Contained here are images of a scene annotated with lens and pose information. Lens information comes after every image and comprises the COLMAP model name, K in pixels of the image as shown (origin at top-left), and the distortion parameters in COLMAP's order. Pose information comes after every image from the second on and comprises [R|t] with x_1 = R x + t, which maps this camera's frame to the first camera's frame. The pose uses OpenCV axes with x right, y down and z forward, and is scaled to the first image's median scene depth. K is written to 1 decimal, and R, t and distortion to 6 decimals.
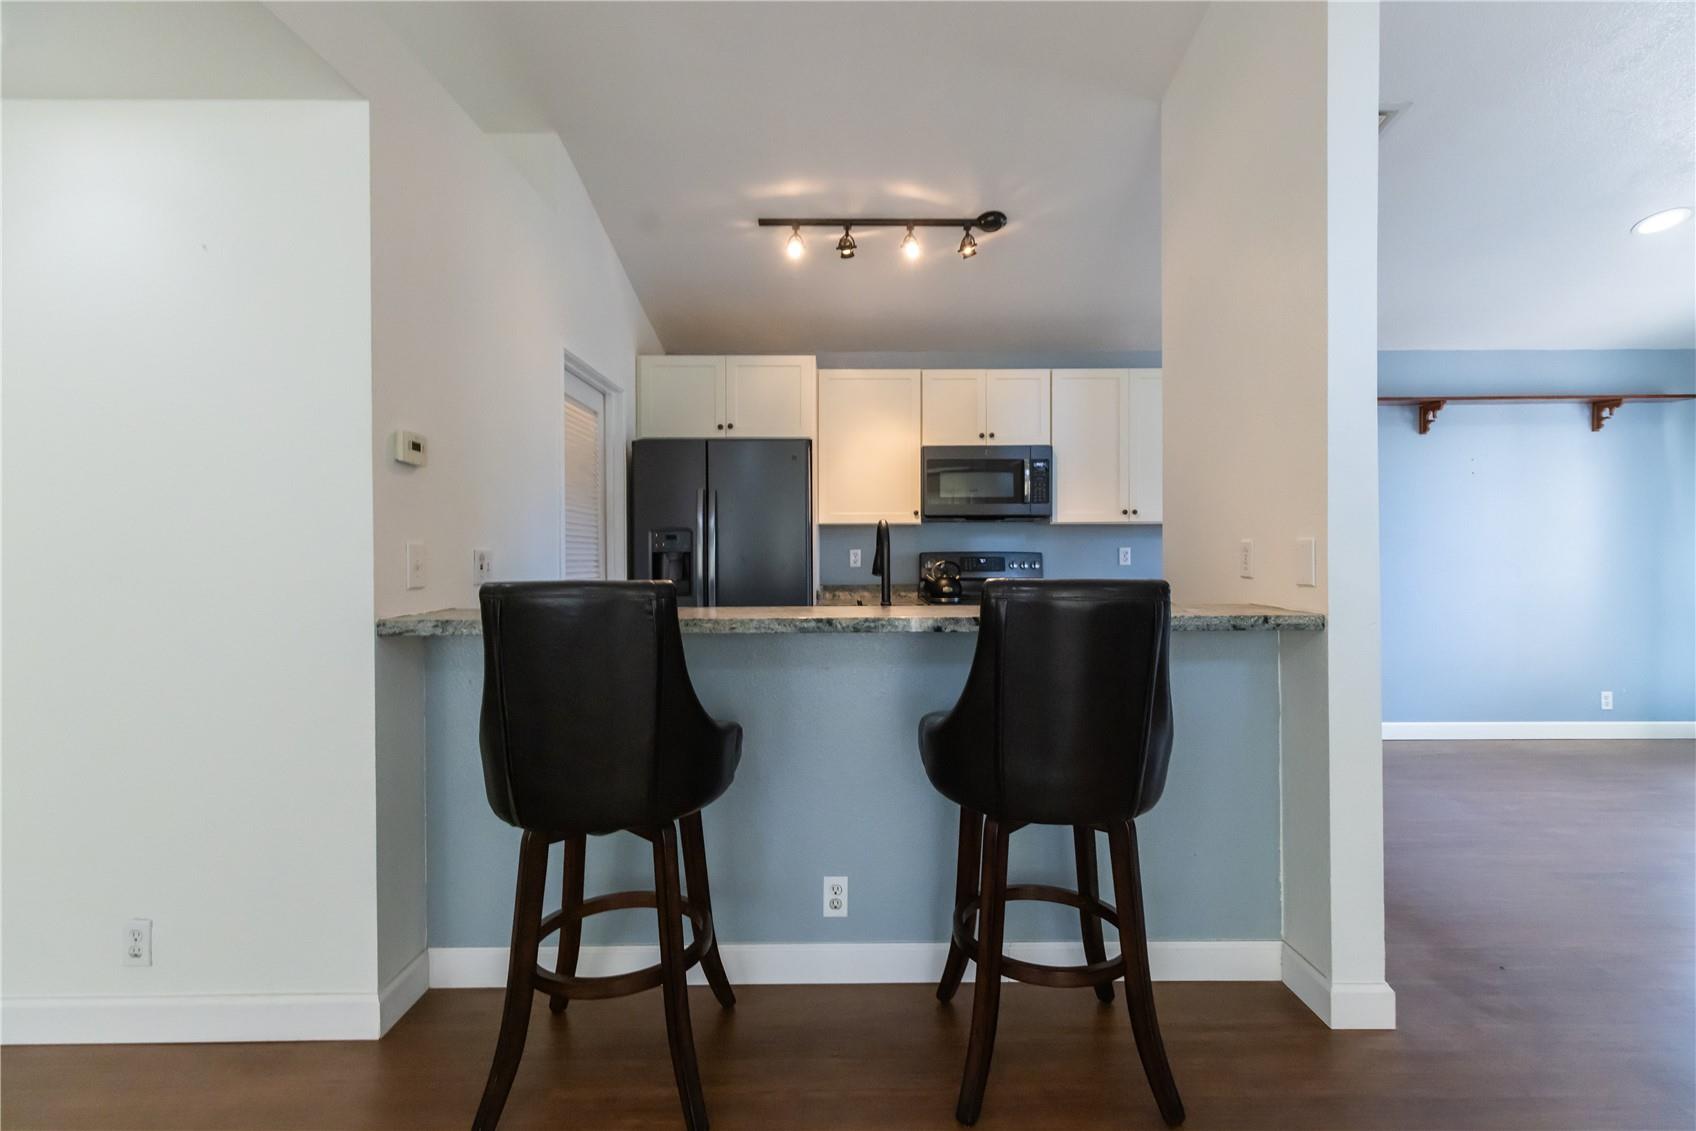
lens RADIAL K [[769.0, 0, 859.3], [0, 769.0, 556.2], [0, 0, 1]] dist [0.009617, -0.001140]
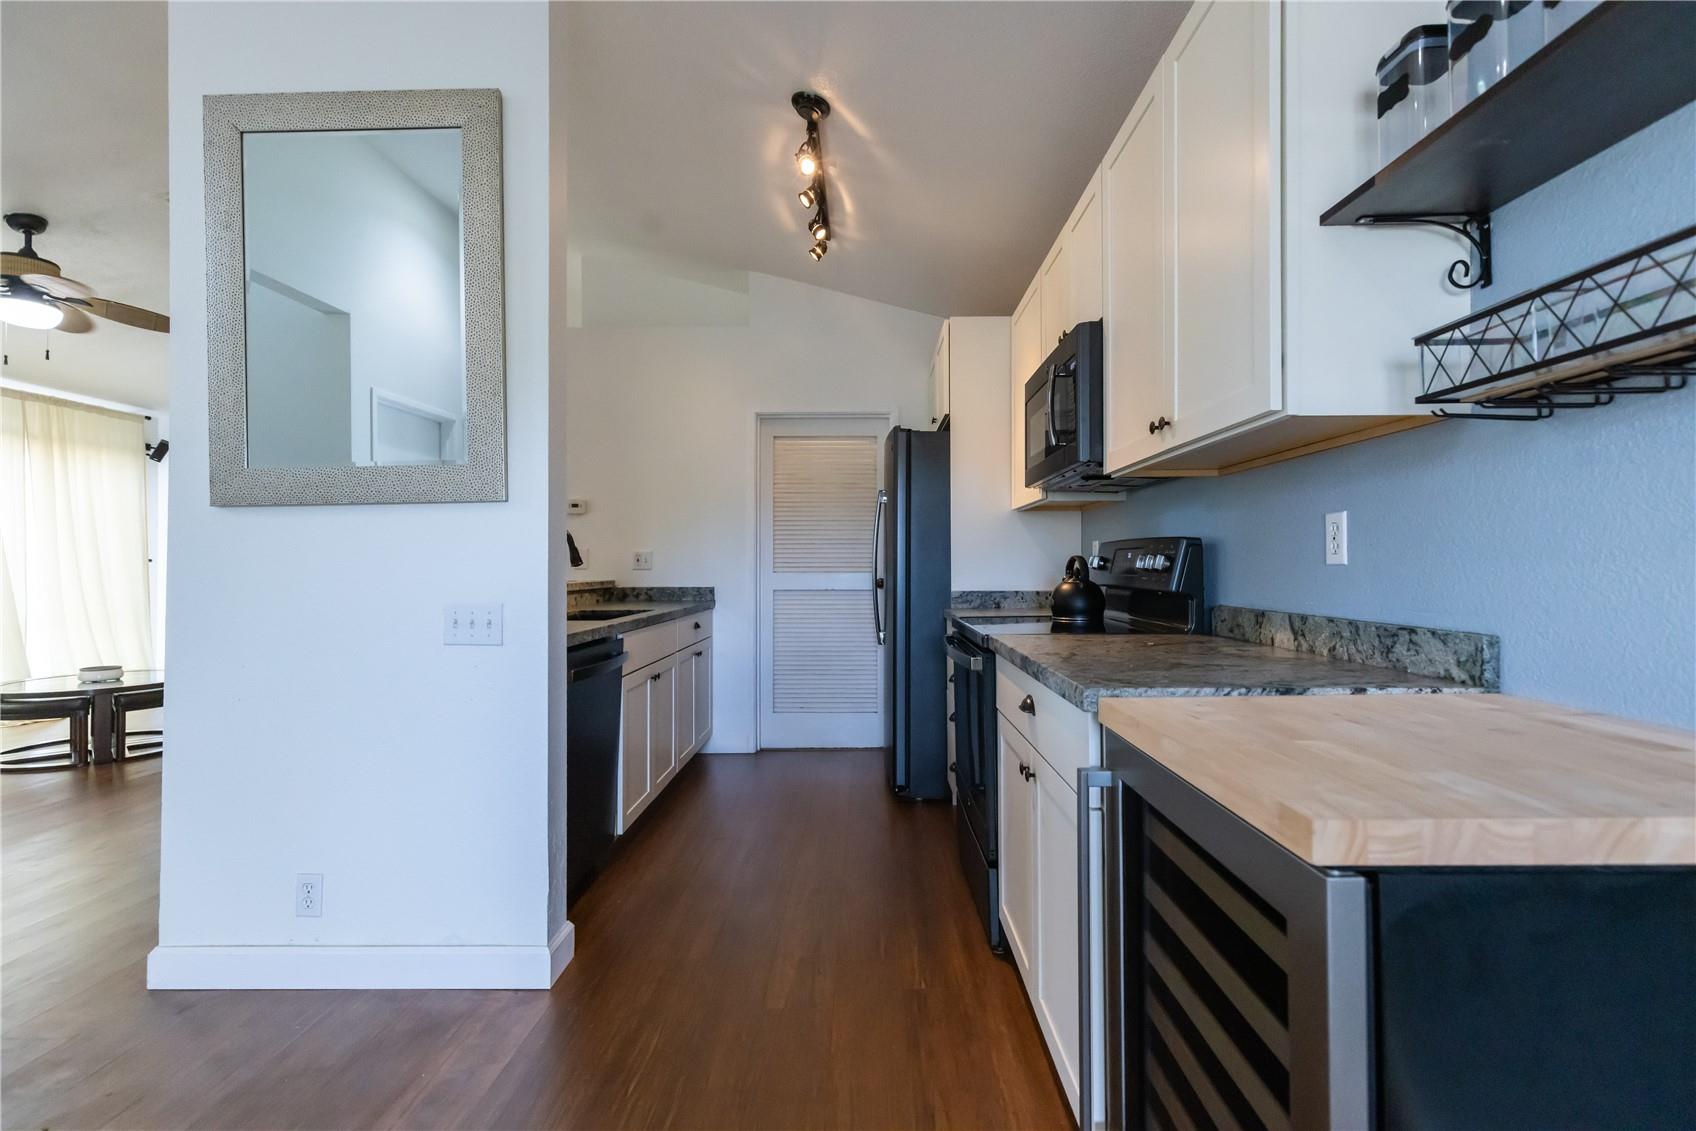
lens RADIAL K [[769.0, 0, 859.8], [0, 769.0, 558.6], [0, 0, 1]] dist [0.009617, -0.001140]
pose [[-0.022125, -0.004212, -0.999746, 0.873135], [0.002755, 0.999987, -0.004274, 0.013064], [0.999751, -0.002849, -0.022113, 1.007240]]
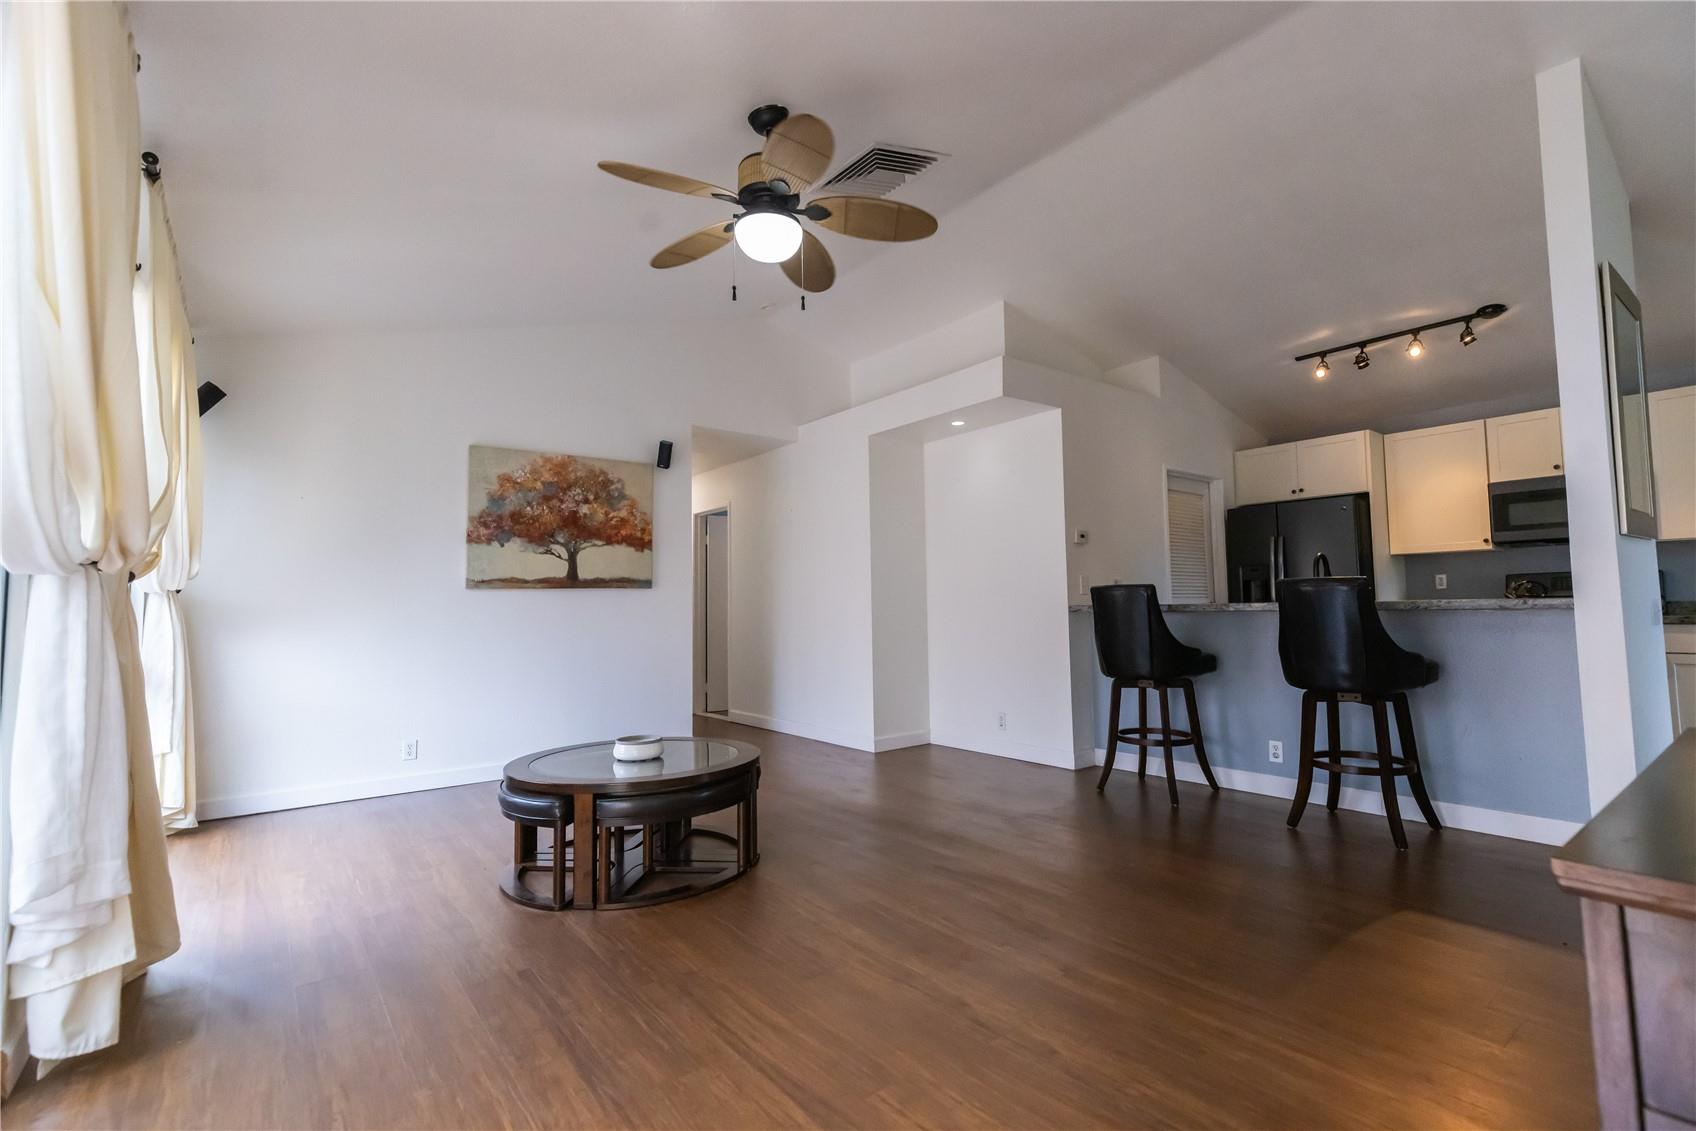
lens RADIAL K [[769.0, 0, 854.1], [0, 769.0, 565.9], [0, 0, 1]] dist [0.009617, -0.001140]
pose [[0.614048, -0.048656, -0.787768, 0.475076], [0.012741, 0.998579, -0.051745, 0.036302], [0.789166, 0.021737, 0.613795, -0.563135]]
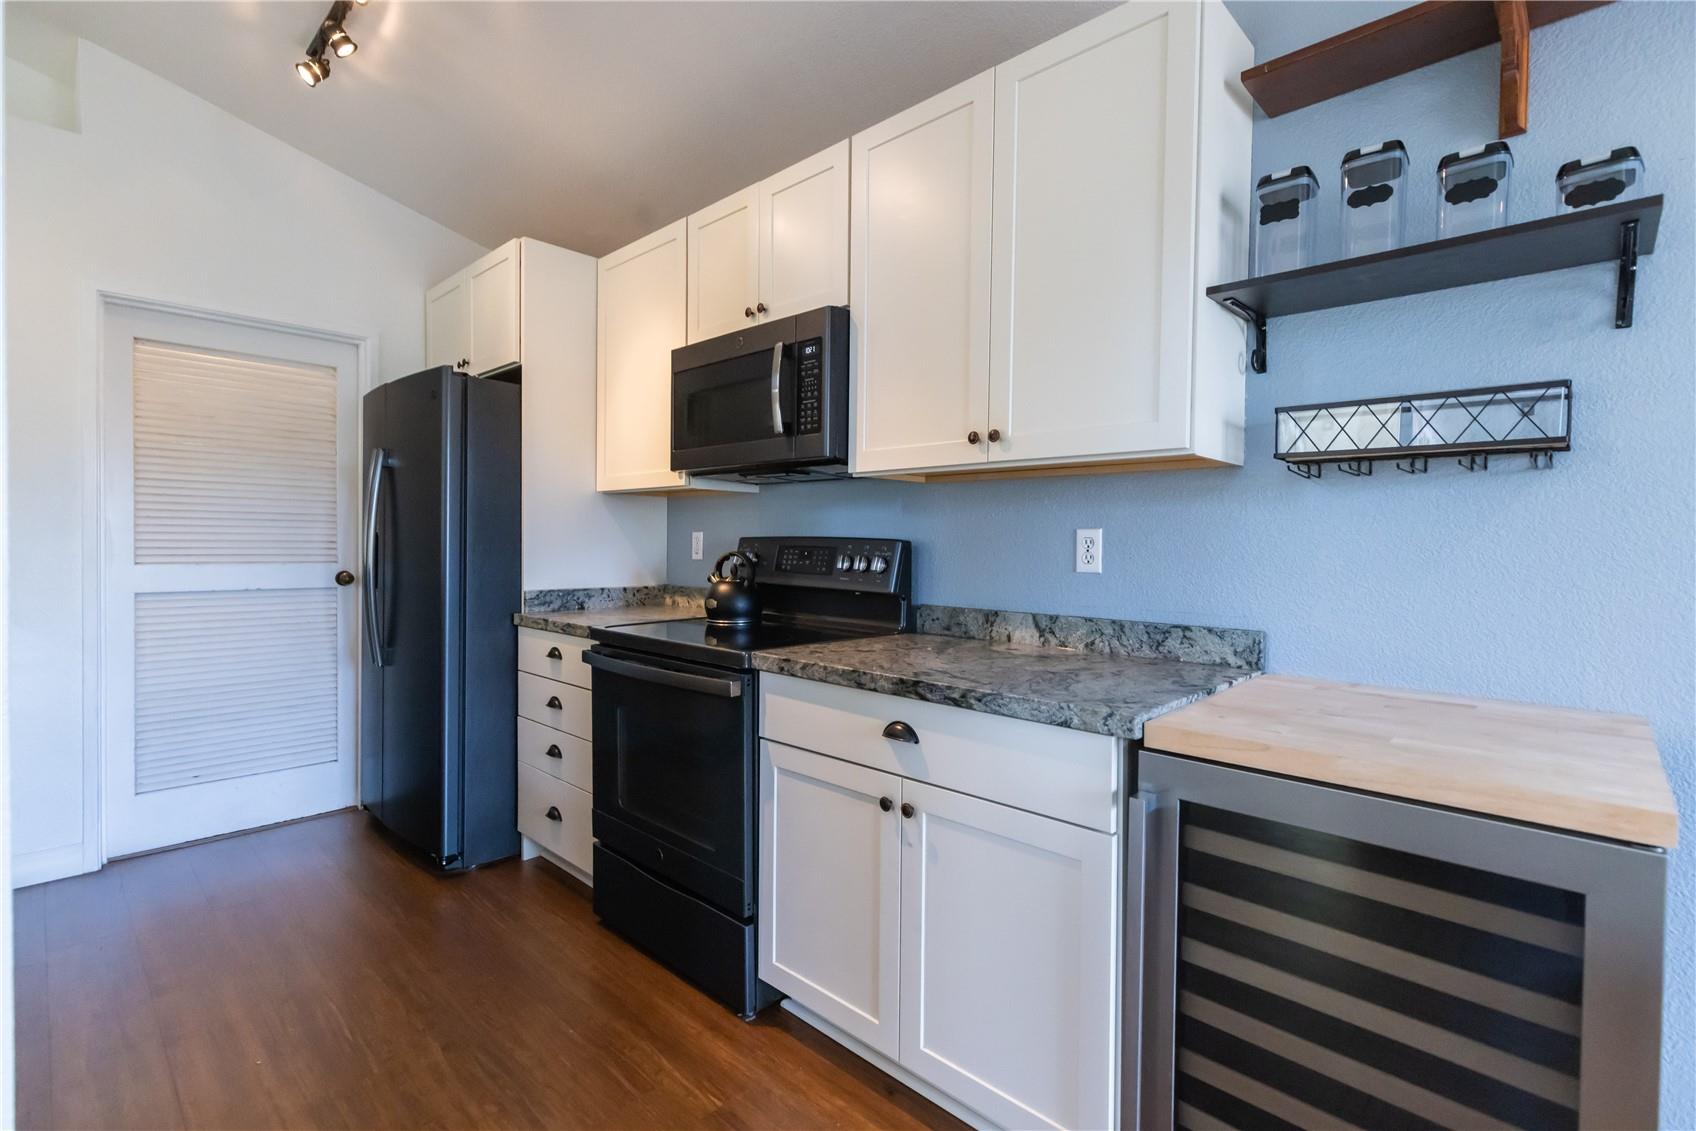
lens RADIAL K [[769.0, 0, 887.2], [0, 769.0, 562.2], [0, 0, 1]] dist [0.009617, -0.001140]
pose [[0.727113, 0.028901, -0.685909, 0.690441], [-0.015554, 0.999551, 0.025627, -0.002888], [0.686342, -0.007965, 0.727236, 0.798568]]
